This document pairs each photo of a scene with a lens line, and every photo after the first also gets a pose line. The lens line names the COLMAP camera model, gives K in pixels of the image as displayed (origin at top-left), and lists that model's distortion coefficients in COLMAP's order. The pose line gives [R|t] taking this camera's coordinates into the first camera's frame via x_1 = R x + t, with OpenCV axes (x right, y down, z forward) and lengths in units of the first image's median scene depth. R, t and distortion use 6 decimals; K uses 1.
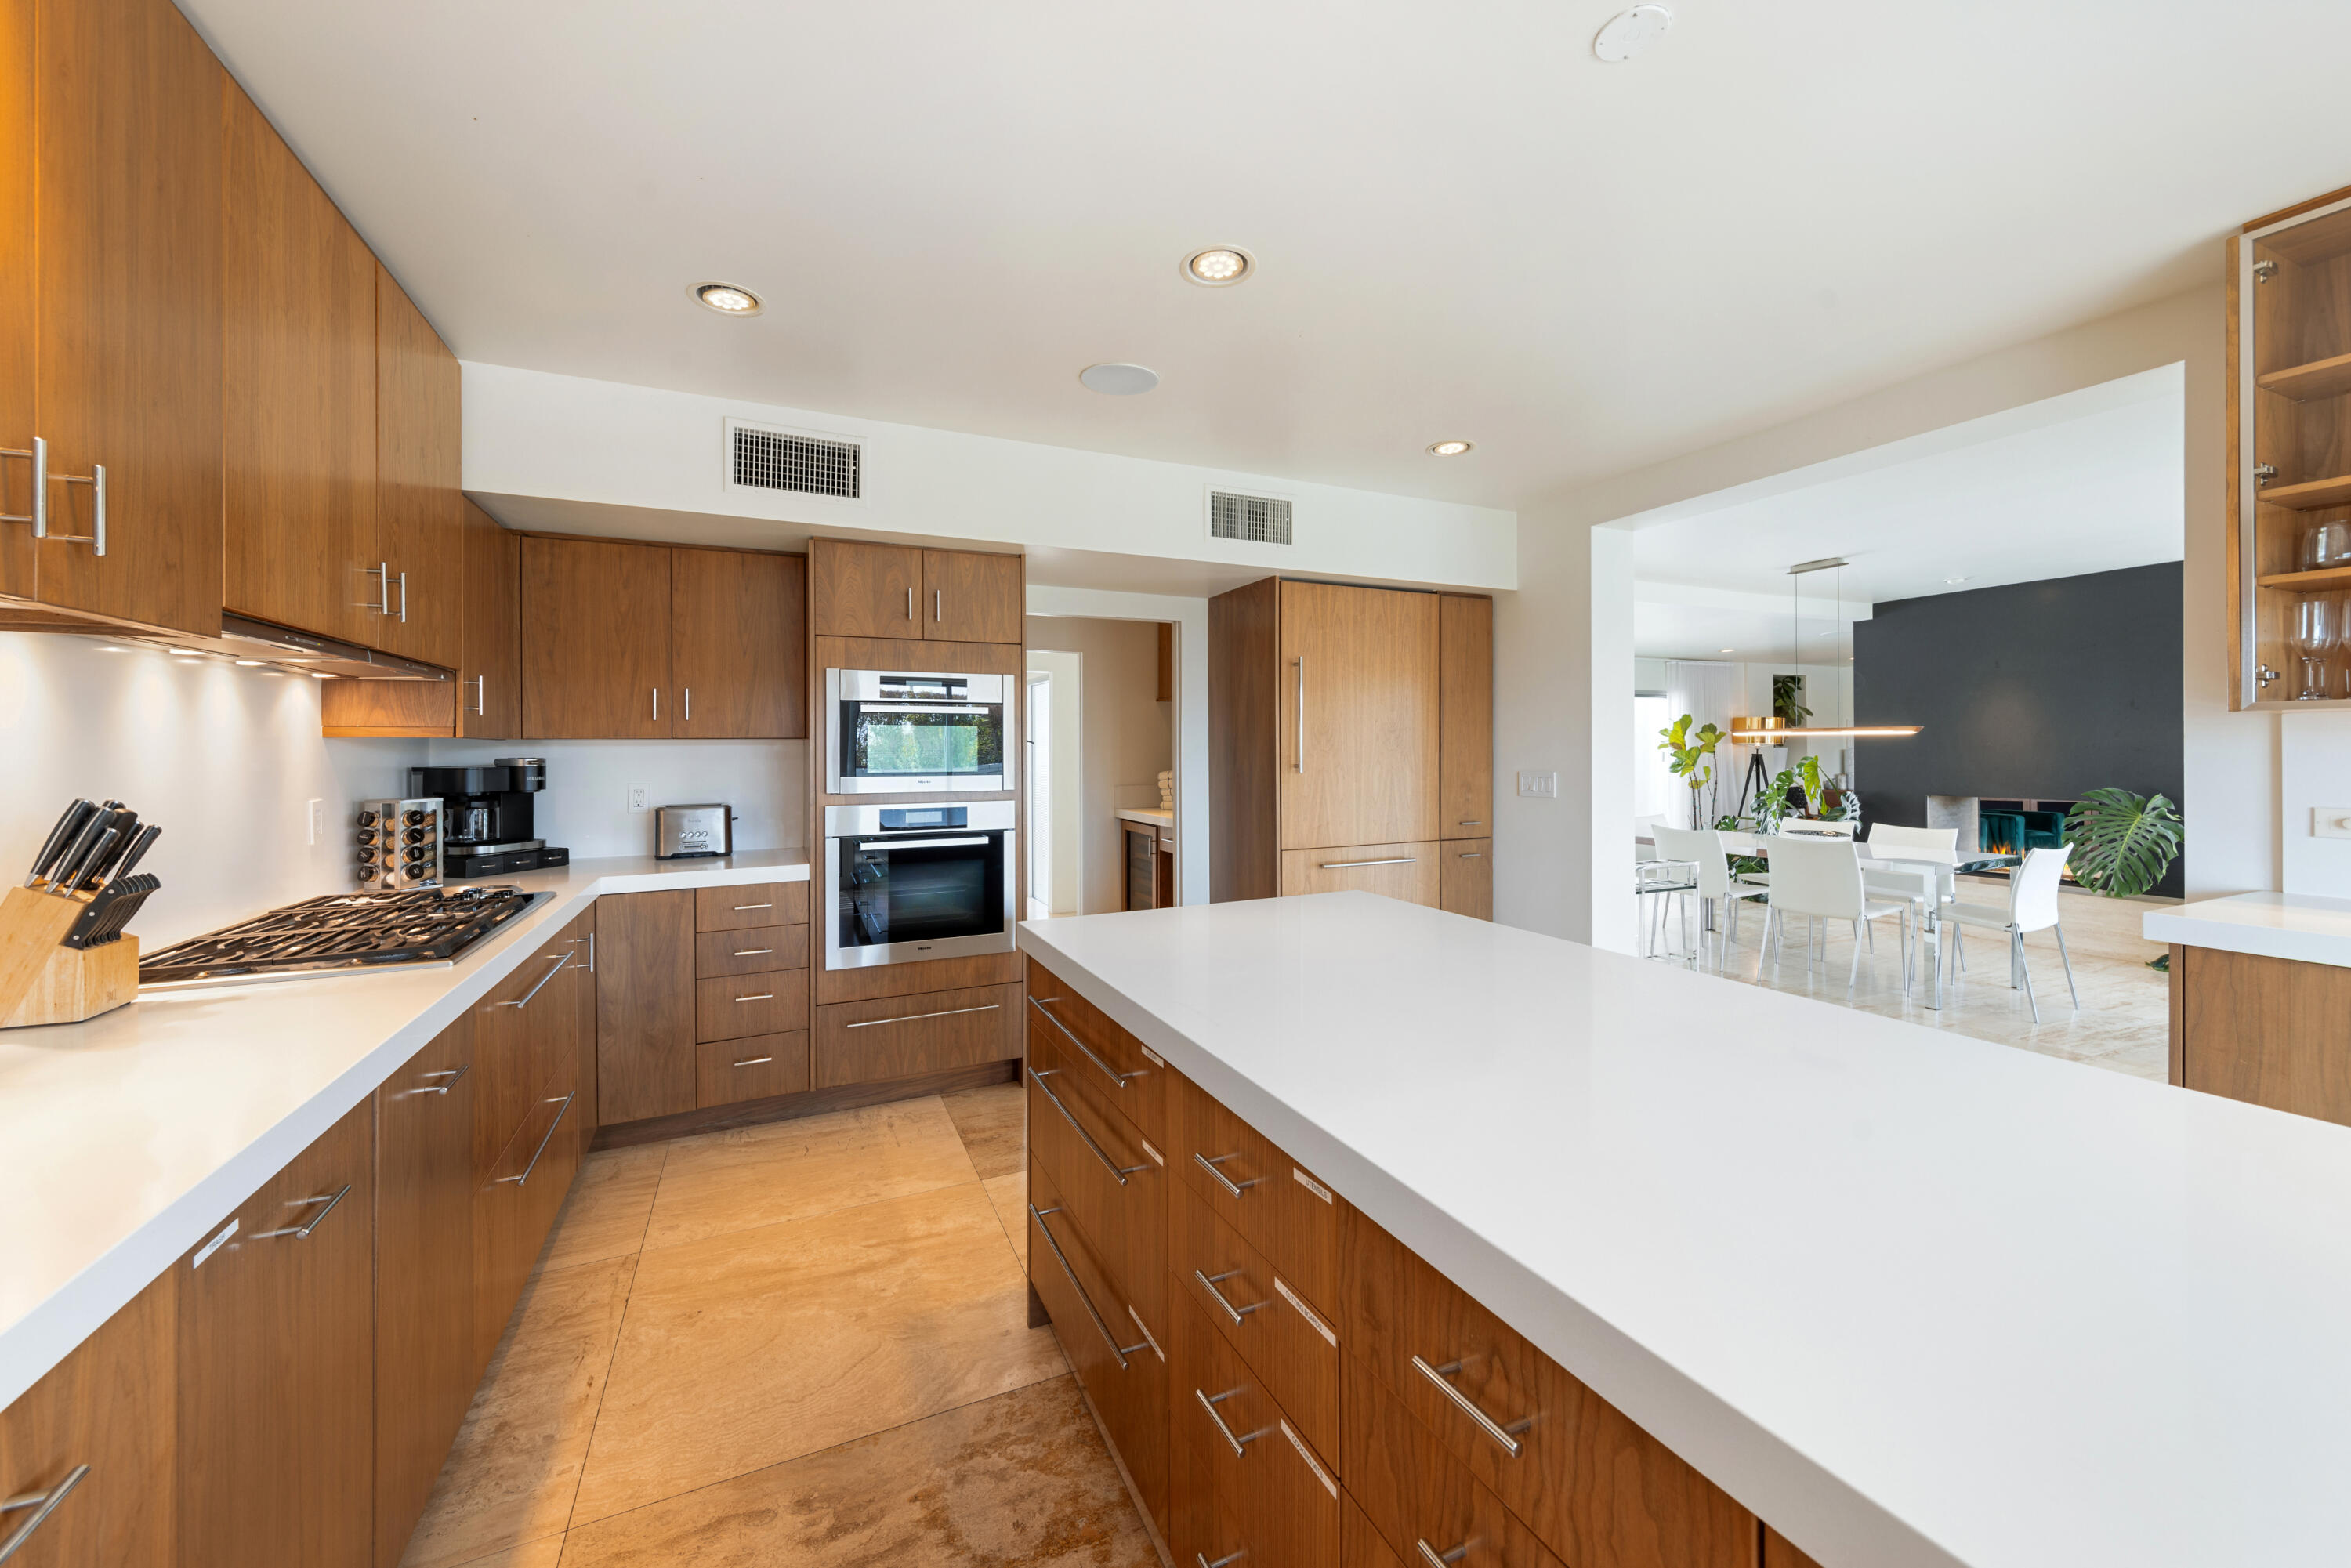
lens RADIAL K [[882.0, 0, 1171.5], [0, 882.0, 746.7], [0, 0, 1]] dist [0.000160, 0.000006]
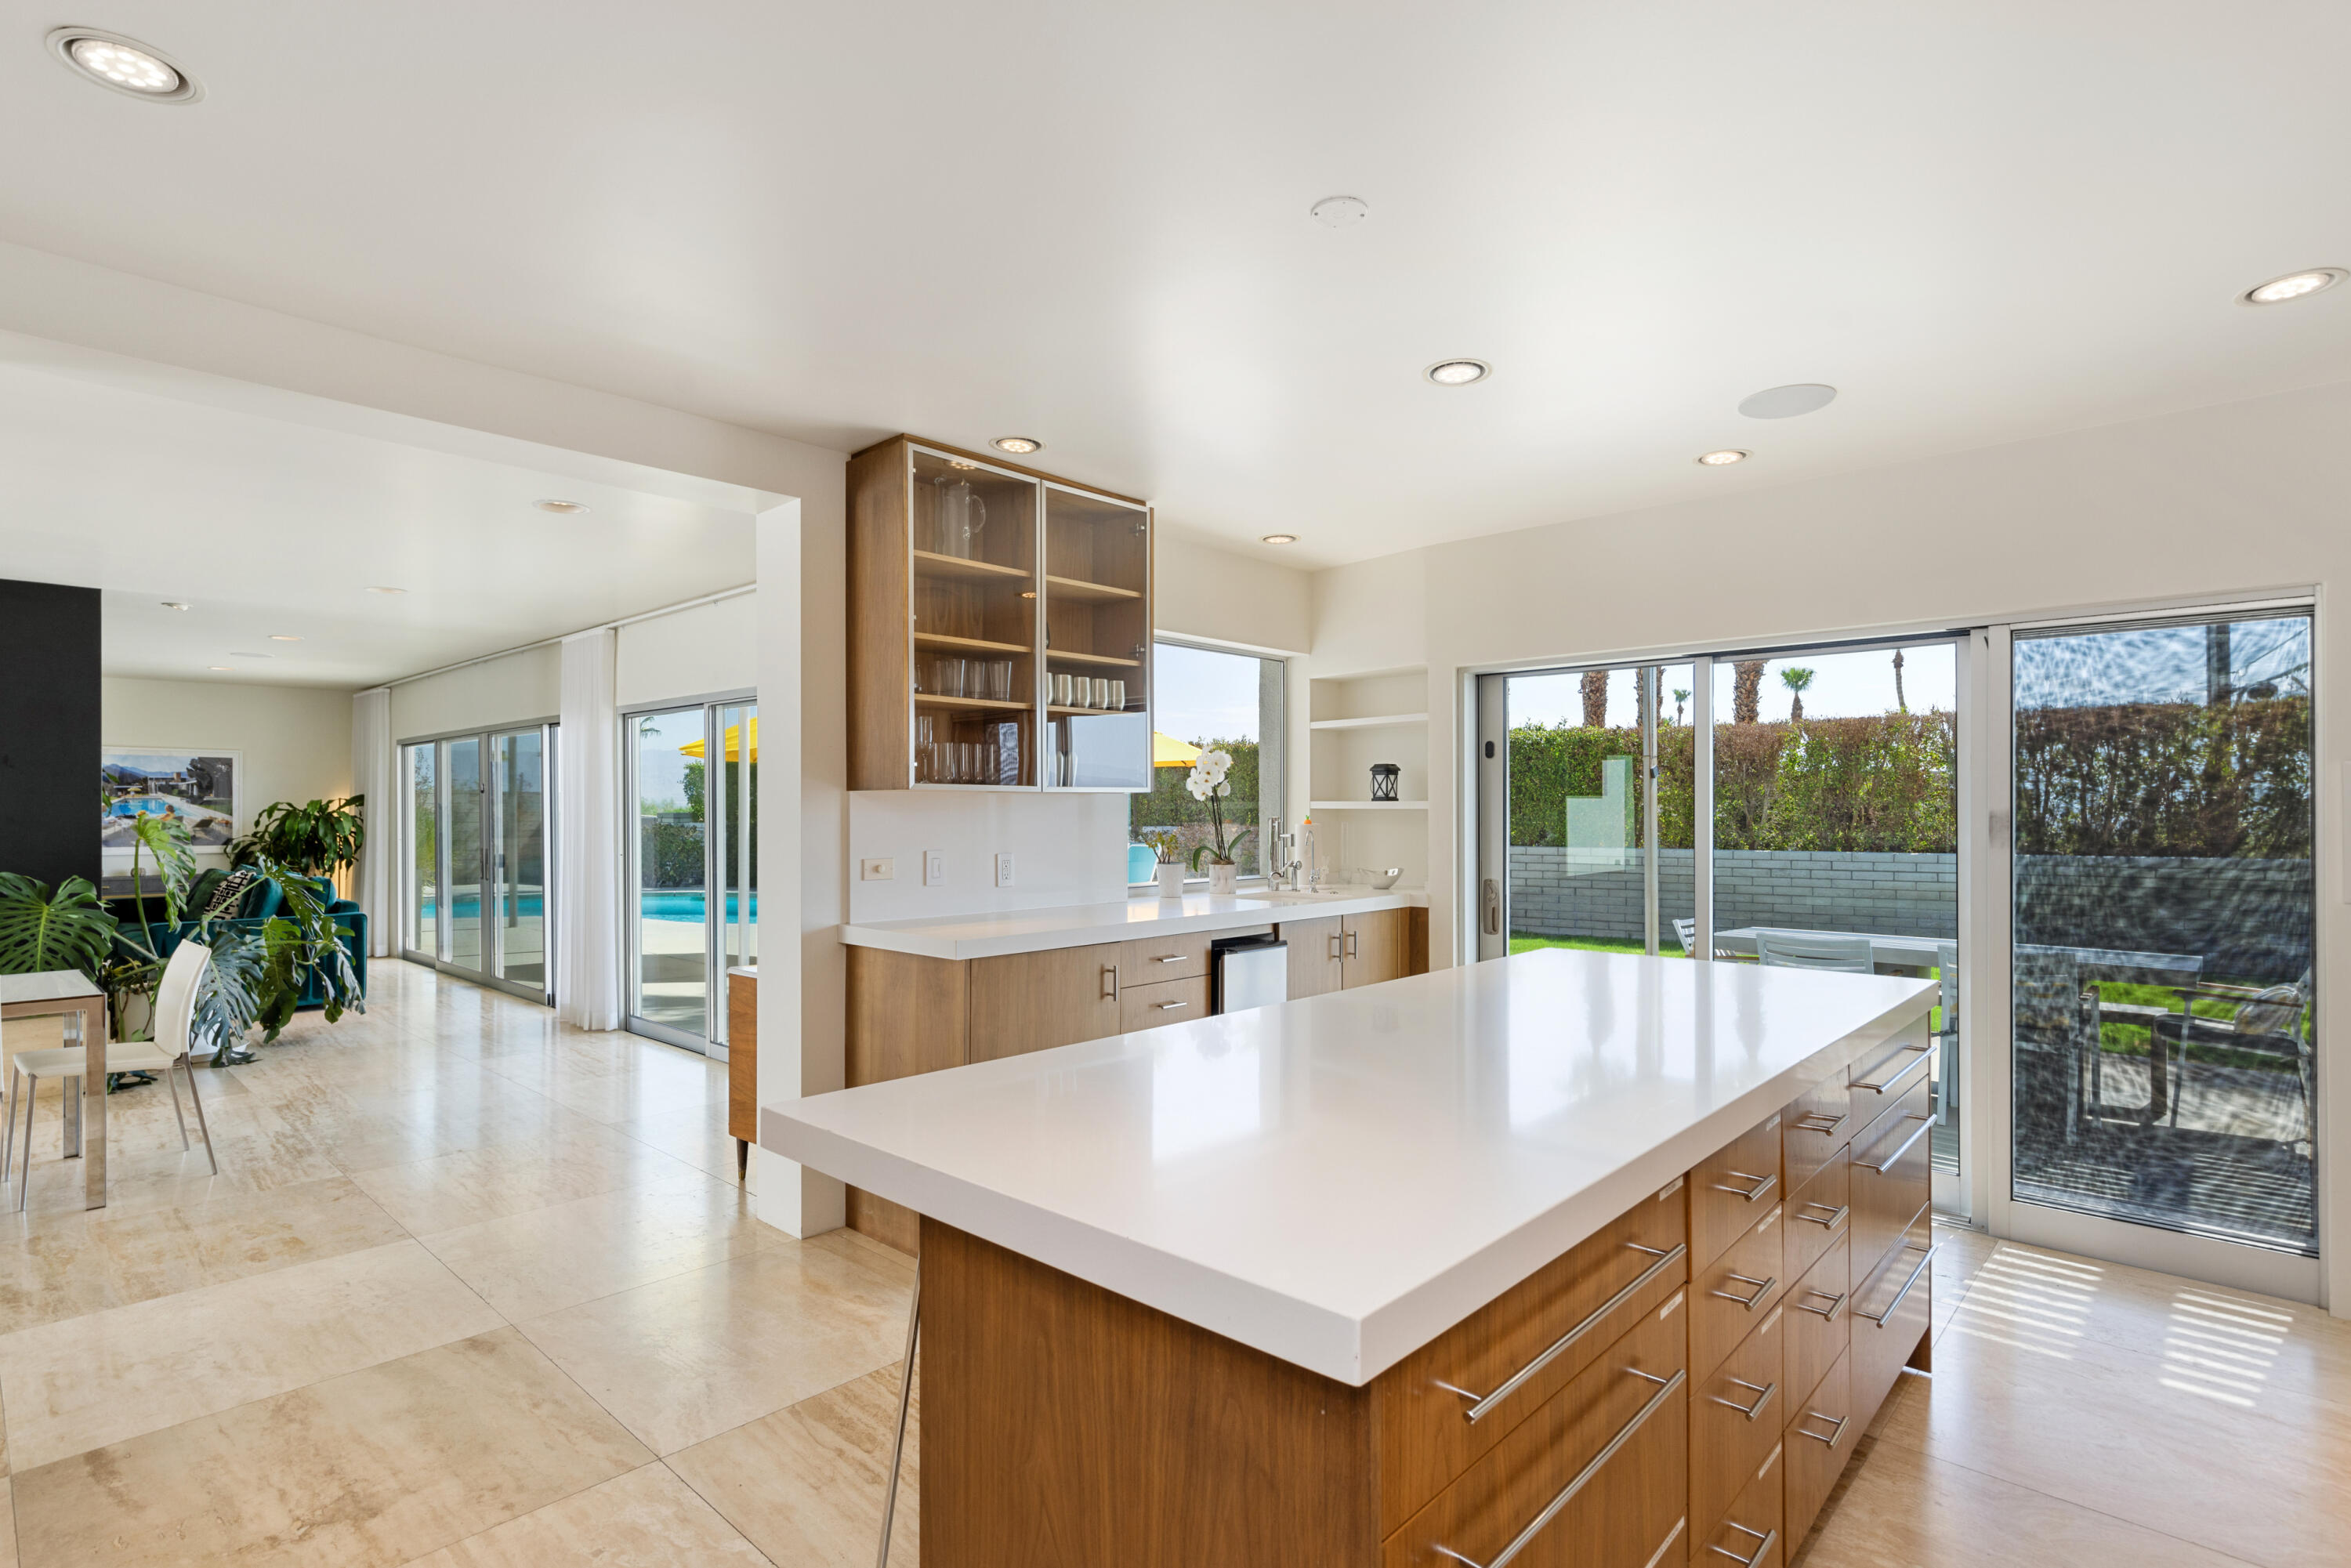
lens RADIAL K [[1156.8, 0, 1177.2], [0, 1156.8, 808.5], [0, 0, 1]] dist [0.003540, 0.000541]
pose [[-0.385010, 0.006090, 0.922892, -0.512180], [0.001668, 0.999981, -0.005903, 0.000386], [-0.922911, -0.000734, -0.385013, 1.105760]]
